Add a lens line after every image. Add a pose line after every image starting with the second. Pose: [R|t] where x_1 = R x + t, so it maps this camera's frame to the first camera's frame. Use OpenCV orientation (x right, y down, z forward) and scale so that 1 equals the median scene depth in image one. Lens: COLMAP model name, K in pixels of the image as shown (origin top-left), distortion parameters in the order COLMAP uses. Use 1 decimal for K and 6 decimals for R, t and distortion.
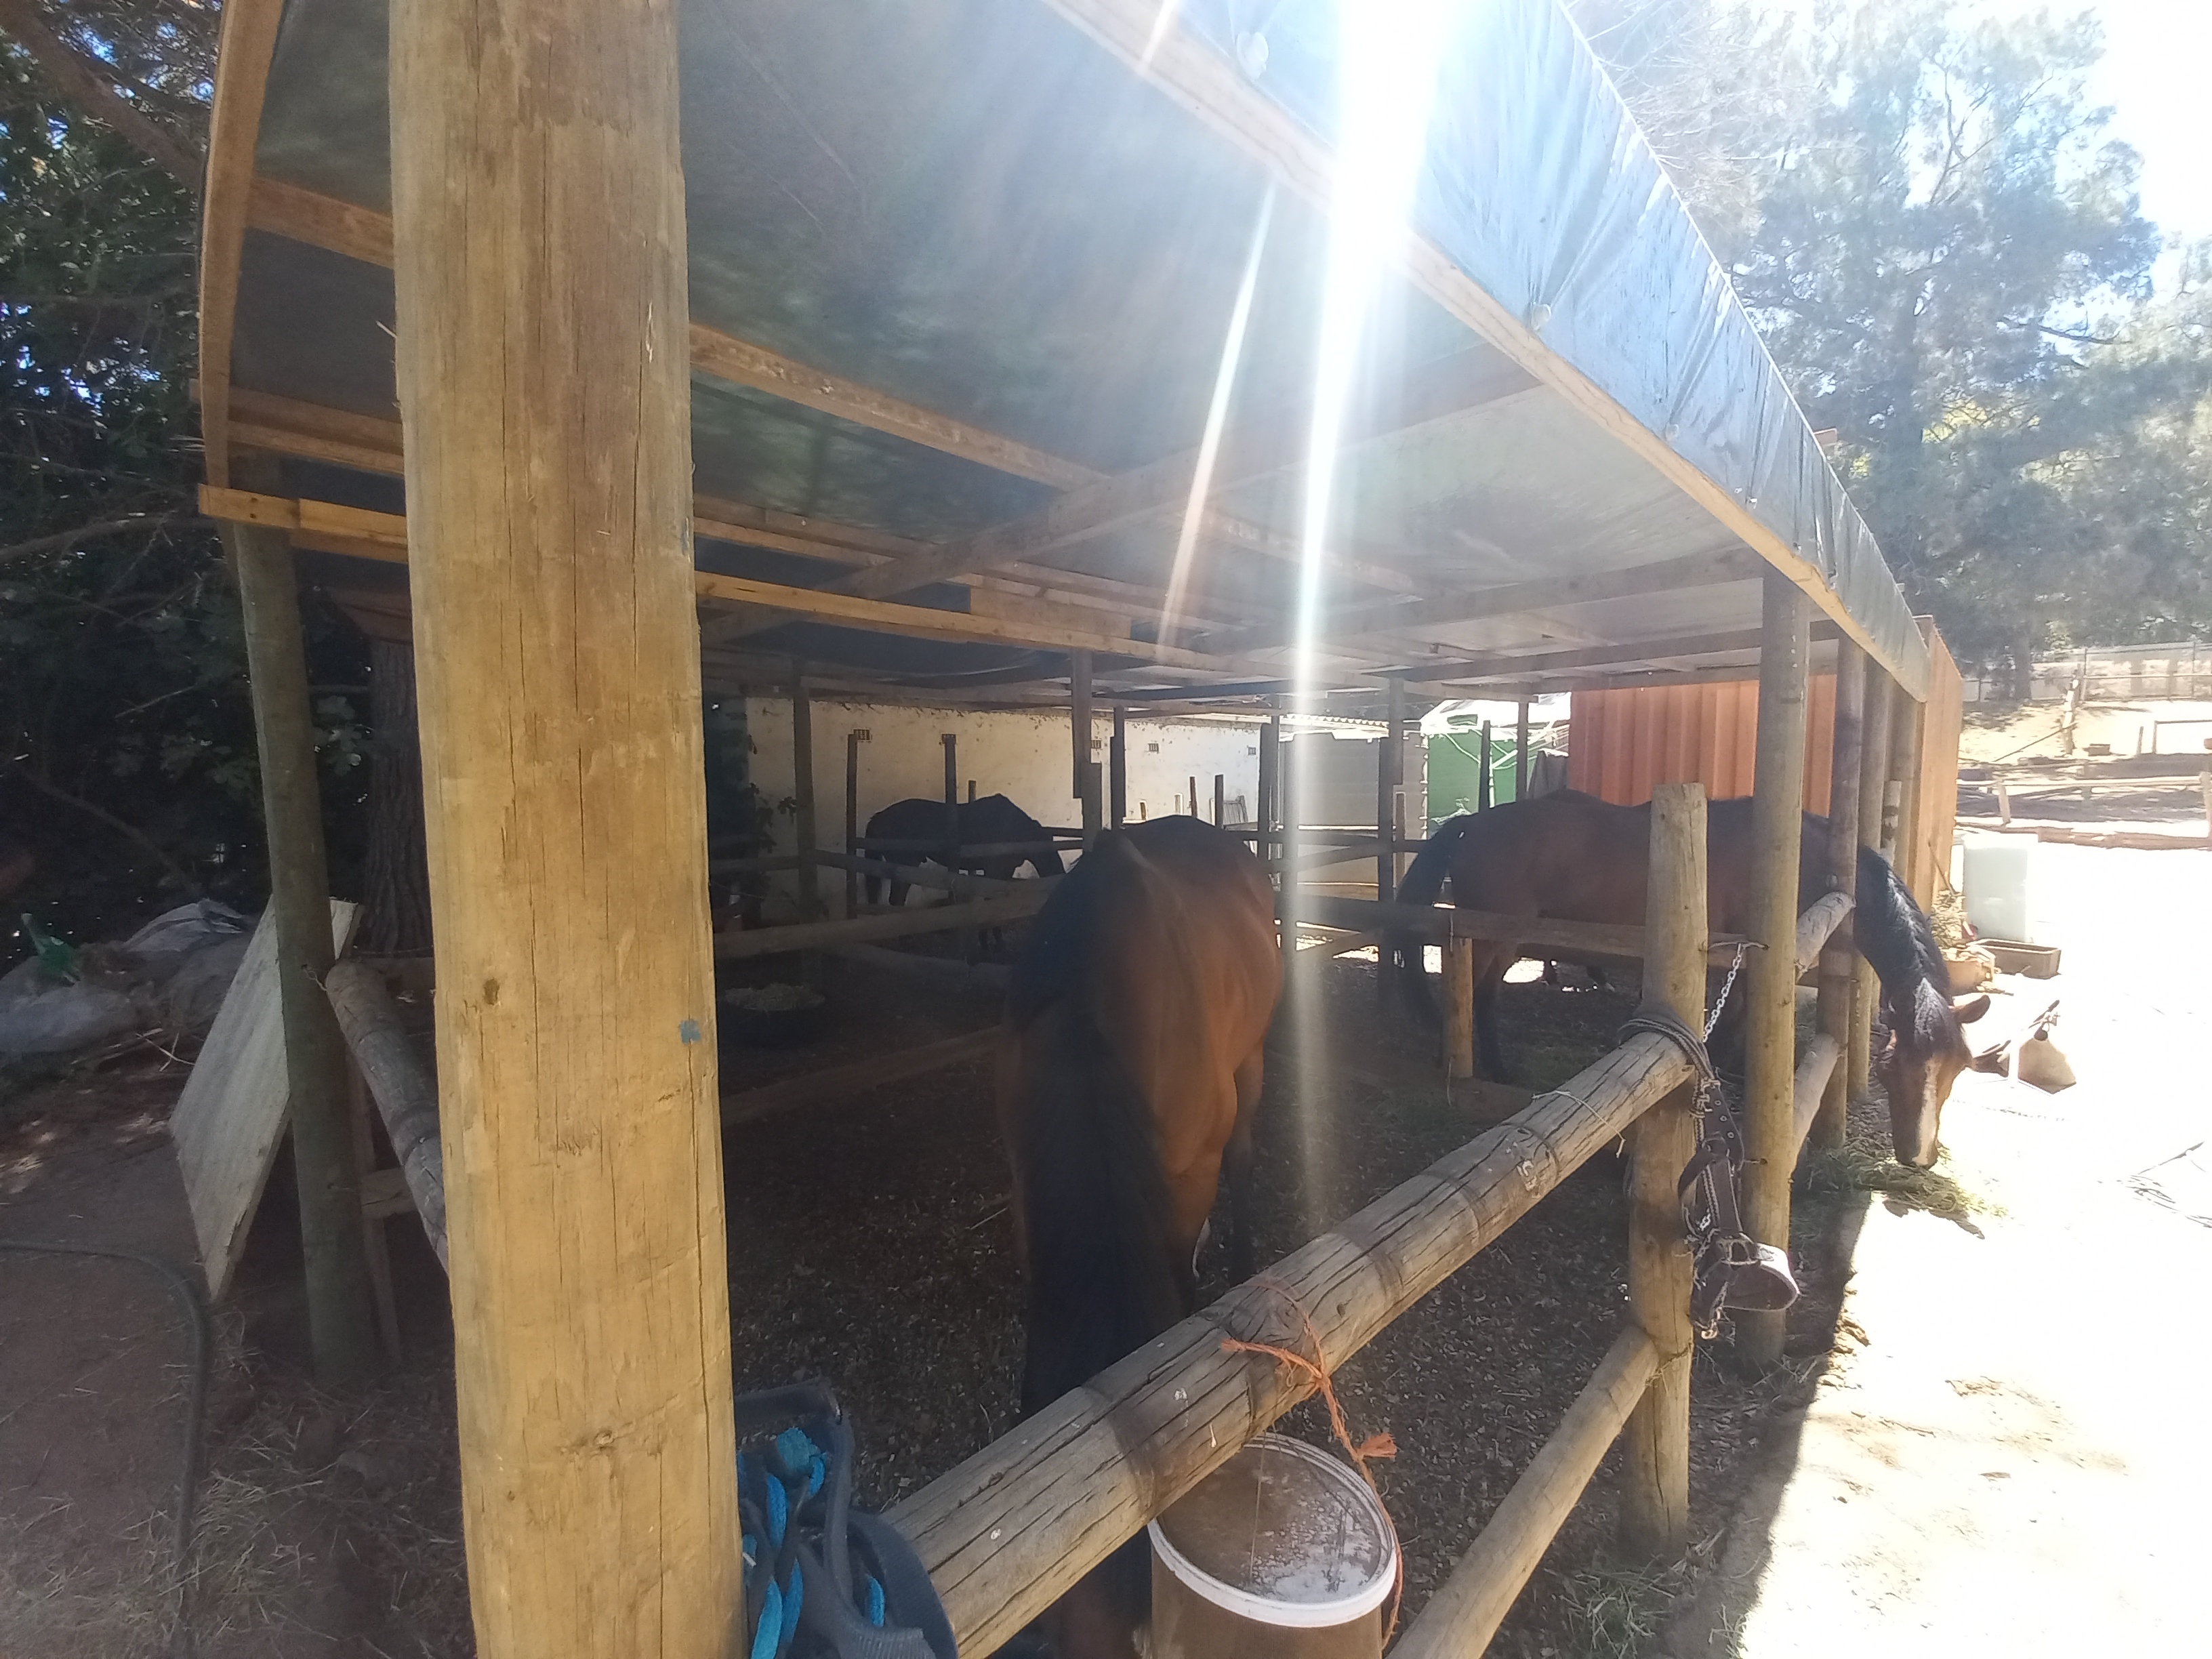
lens RADIAL K [[875.8, 0, 1072.5], [0, 875.8, 845.9], [0, 0, 1]] dist [0.018429, -0.018439]
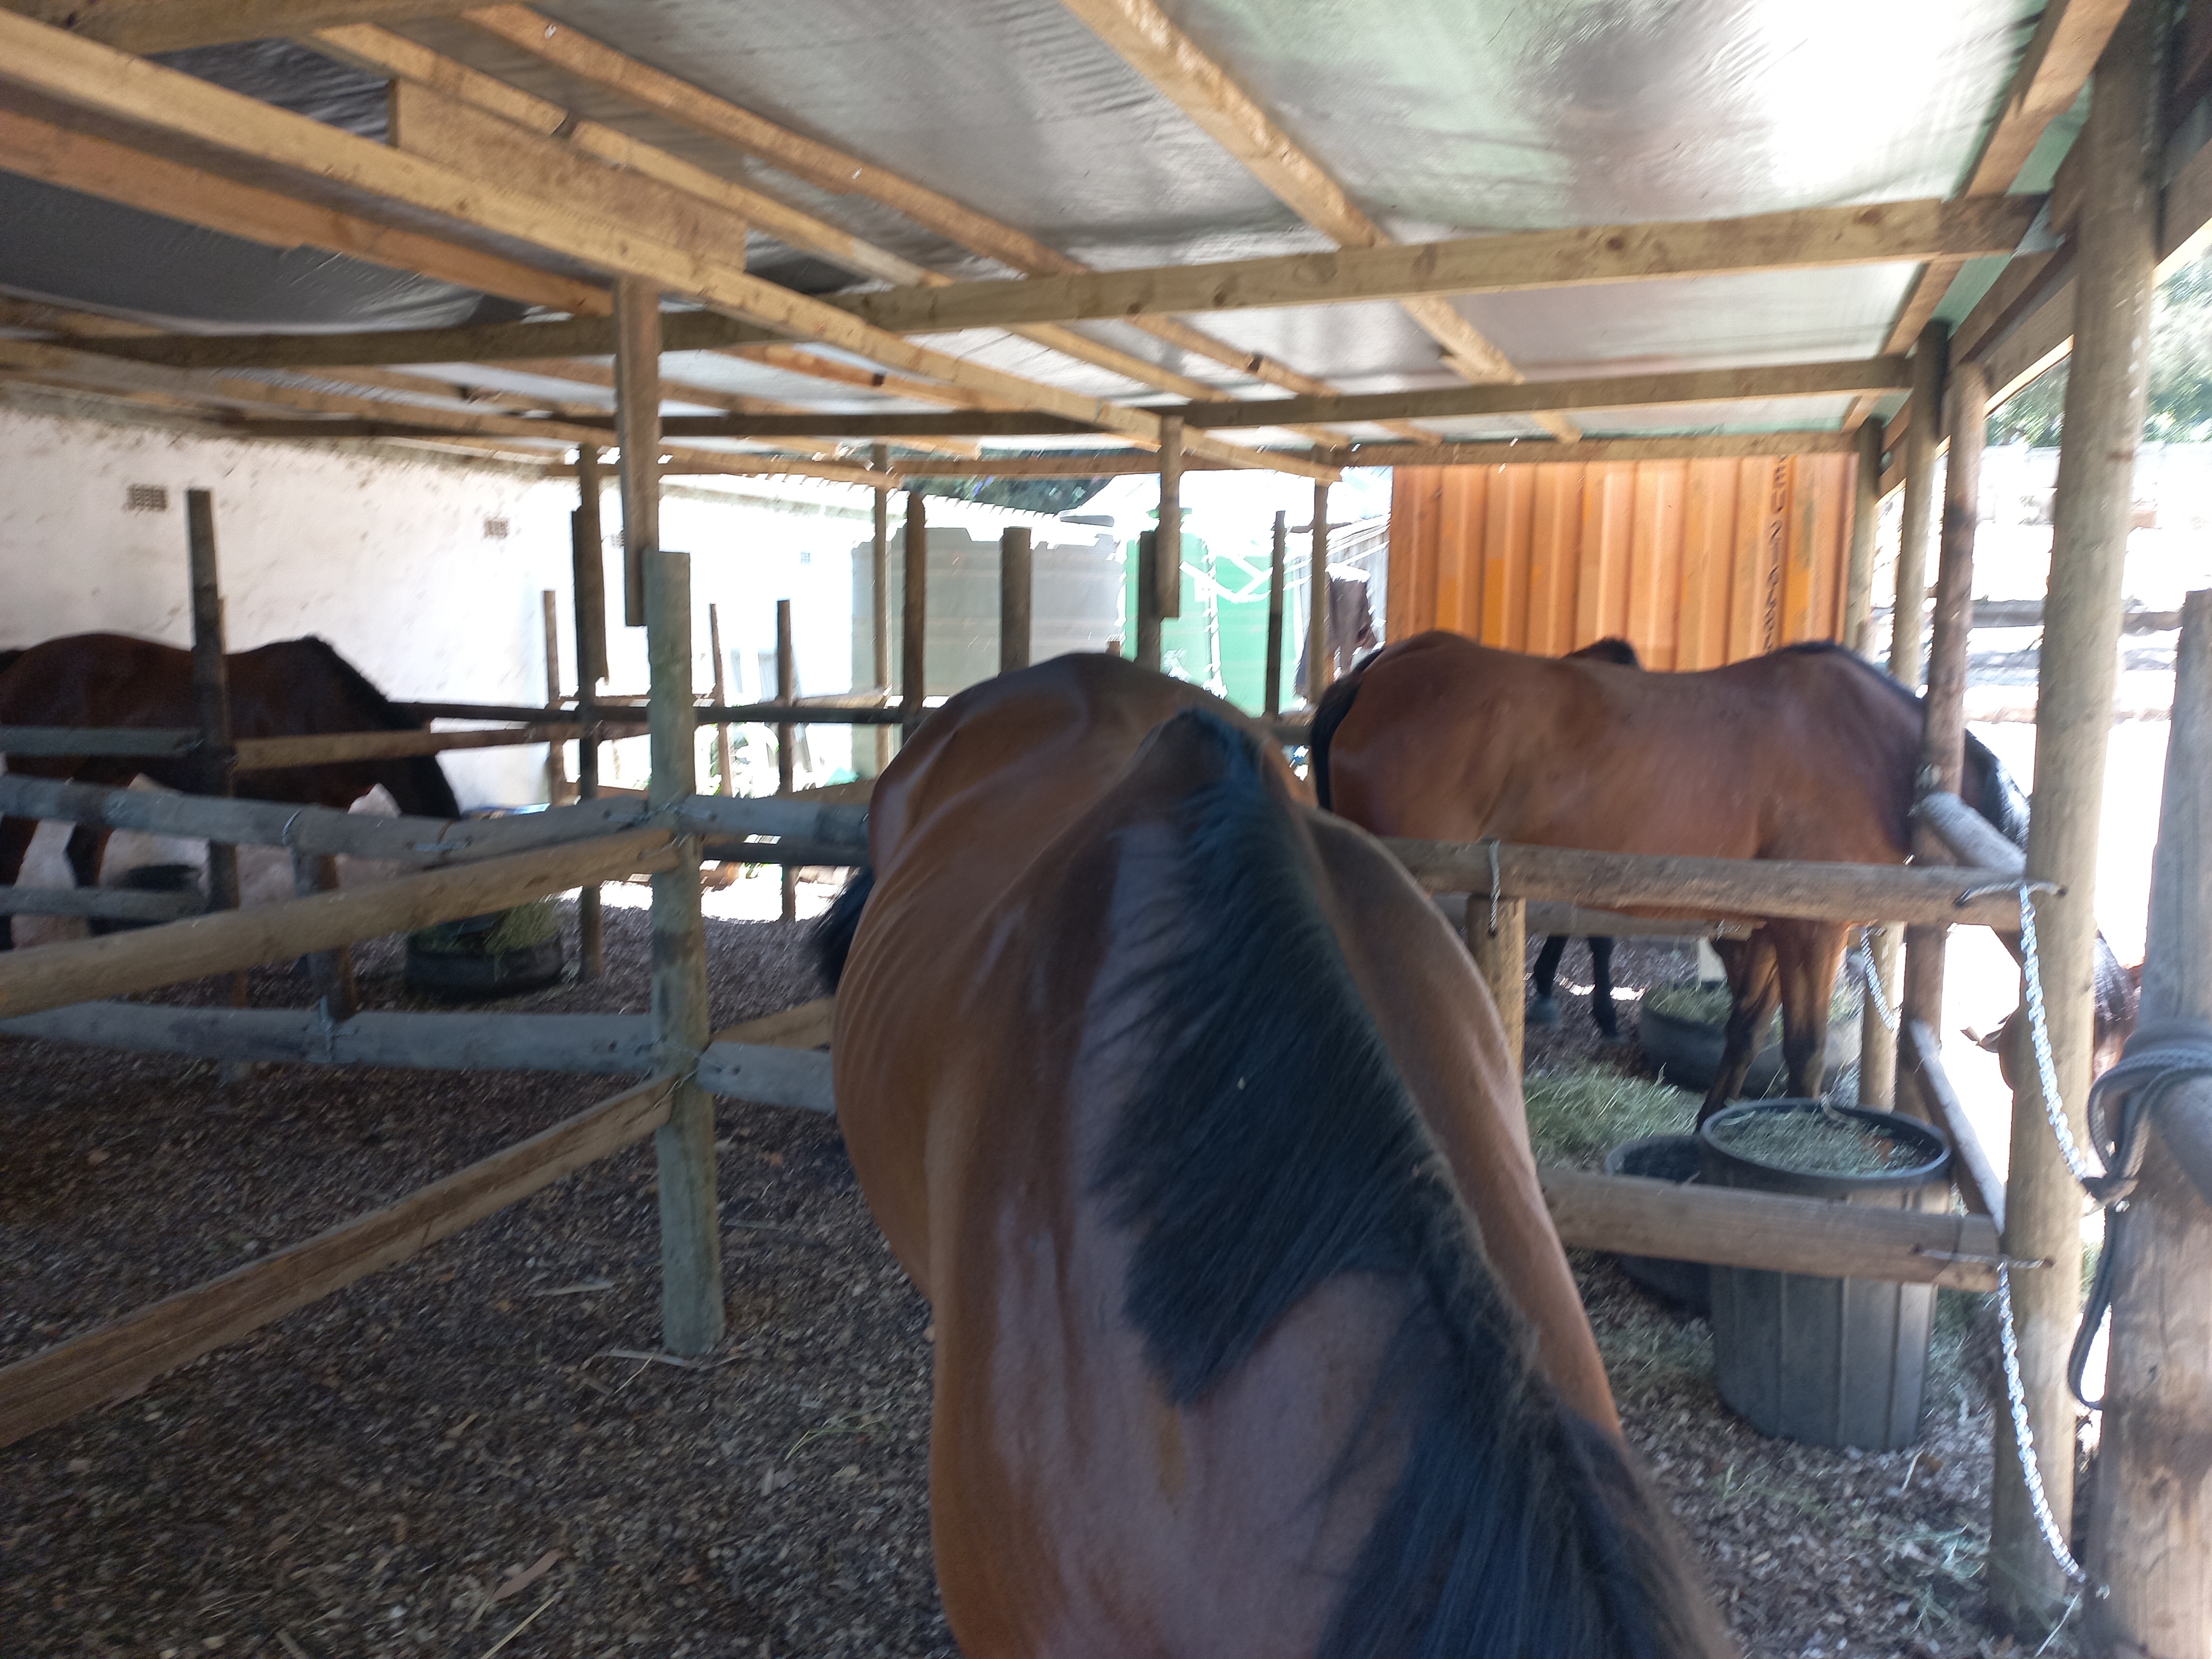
lens RADIAL K [[1615.1, 0, 1095.2], [0, 1615.1, 803.8], [0, 0, 1]] dist [0.053609, -0.032085]
pose [[0.911301, -0.028210, 0.410774, -0.106839], [0.011873, 0.999036, 0.042268, 0.002348], [-0.411571, -0.033642, 0.910757, 0.140062]]
